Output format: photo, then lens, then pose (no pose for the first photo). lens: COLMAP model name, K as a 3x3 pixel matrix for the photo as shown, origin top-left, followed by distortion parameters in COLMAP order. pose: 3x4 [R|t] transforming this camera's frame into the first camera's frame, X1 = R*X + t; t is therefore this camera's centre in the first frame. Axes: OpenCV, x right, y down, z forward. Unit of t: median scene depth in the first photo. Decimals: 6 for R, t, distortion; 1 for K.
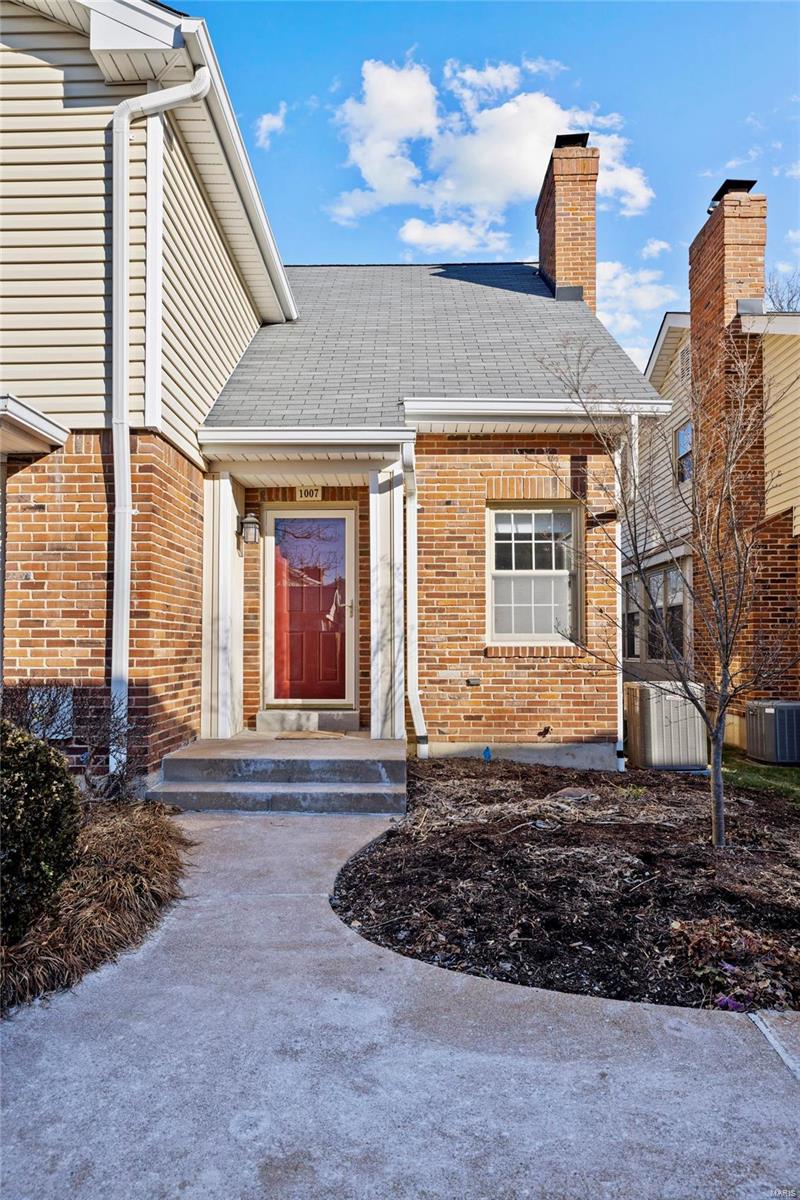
lens RADIAL K [[682.1, 0, 400.0], [0, 682.1, 600.0], [0, 0, 1]] dist [0.000747, -0.000015]
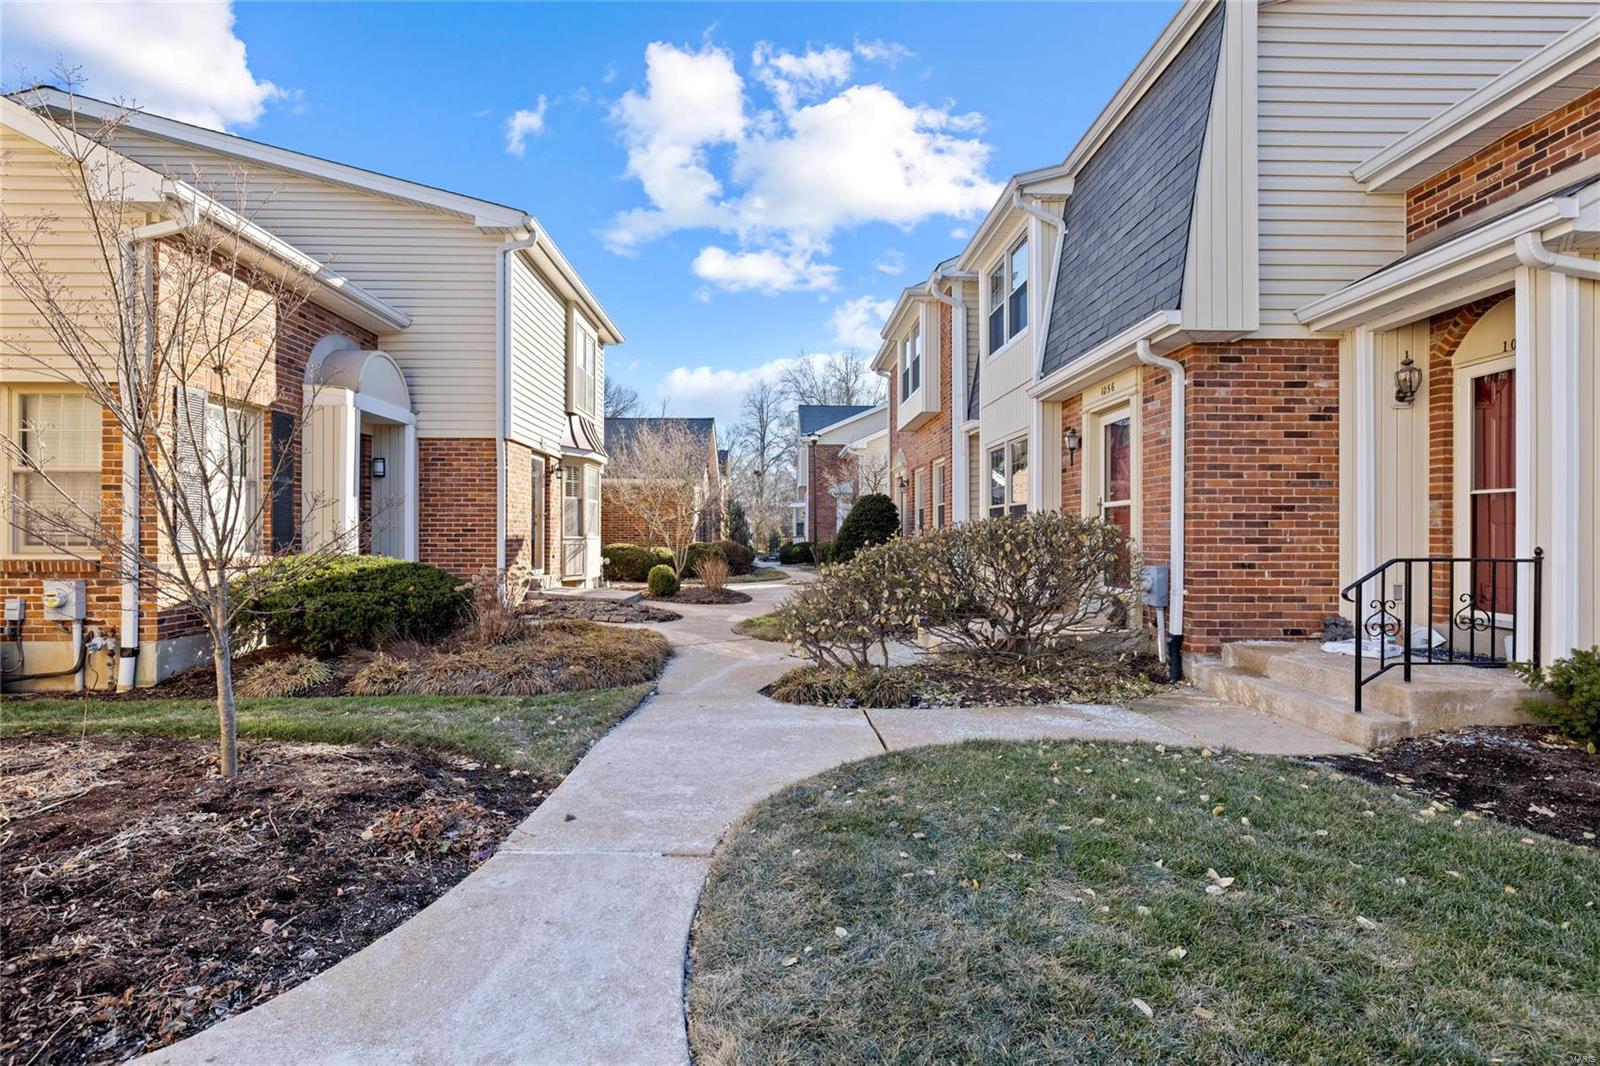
lens RADIAL K [[784.3, 0, 800.0], [0, 784.3, 533.0], [0, 0, 1]] dist [0.000332, -0.000076]
pose [[-0.048801, 0.000520, 0.998808, -0.658757], [-0.065266, 0.997861, -0.003709, 0.027312], [-0.996674, -0.065369, -0.048663, 0.458722]]
